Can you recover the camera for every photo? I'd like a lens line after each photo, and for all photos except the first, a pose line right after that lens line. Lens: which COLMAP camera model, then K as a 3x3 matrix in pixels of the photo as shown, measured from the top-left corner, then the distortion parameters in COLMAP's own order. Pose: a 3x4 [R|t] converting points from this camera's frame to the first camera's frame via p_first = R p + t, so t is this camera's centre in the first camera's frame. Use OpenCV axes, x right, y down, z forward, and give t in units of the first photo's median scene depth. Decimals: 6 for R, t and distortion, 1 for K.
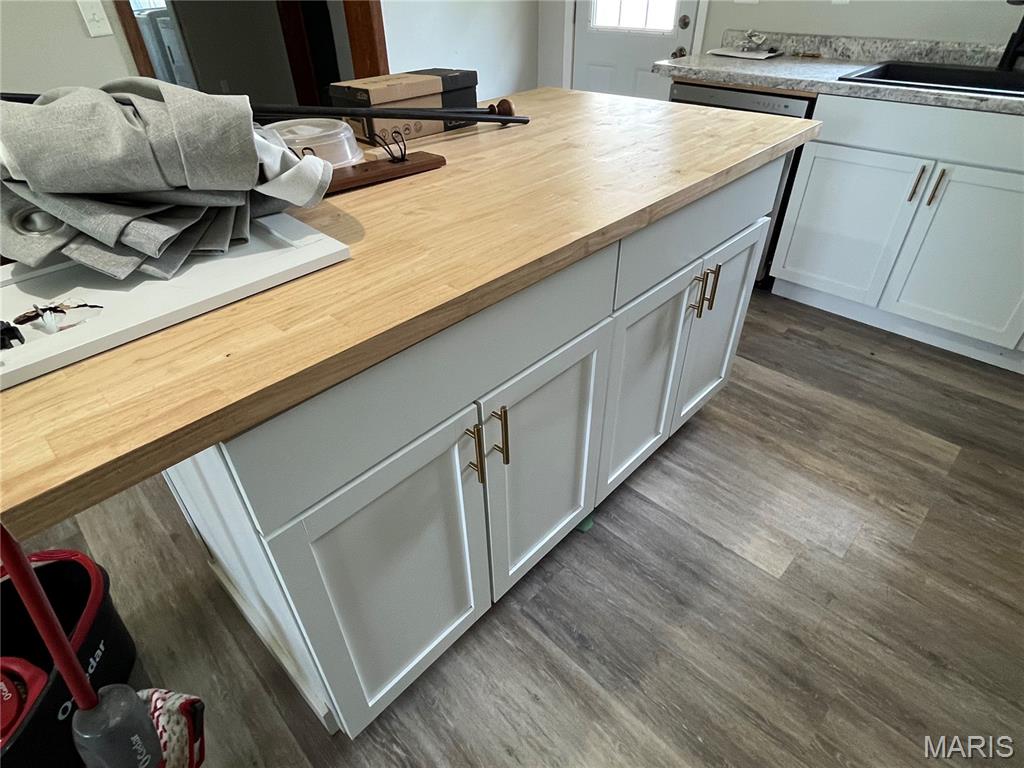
lens RADIAL K [[566.2, 0, 512.0], [0, 566.2, 384.0], [0, 0, 1]] dist [0.002295, 0.000616]
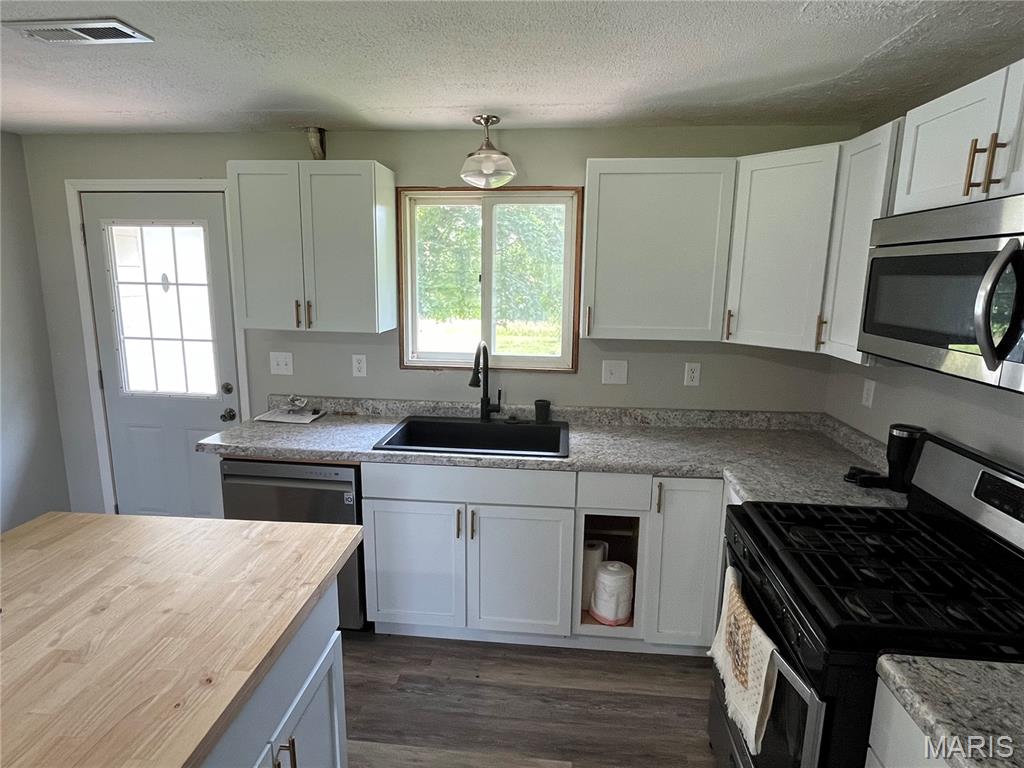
lens RADIAL K [[566.2, 0, 512.0], [0, 566.2, 384.0], [0, 0, 1]] dist [0.002295, 0.000616]
pose [[0.774066, -0.085522, 0.627302, 0.071545], [0.355182, 0.878879, -0.318460, -0.162184], [-0.524088, 0.469315, 0.710686, -0.027808]]
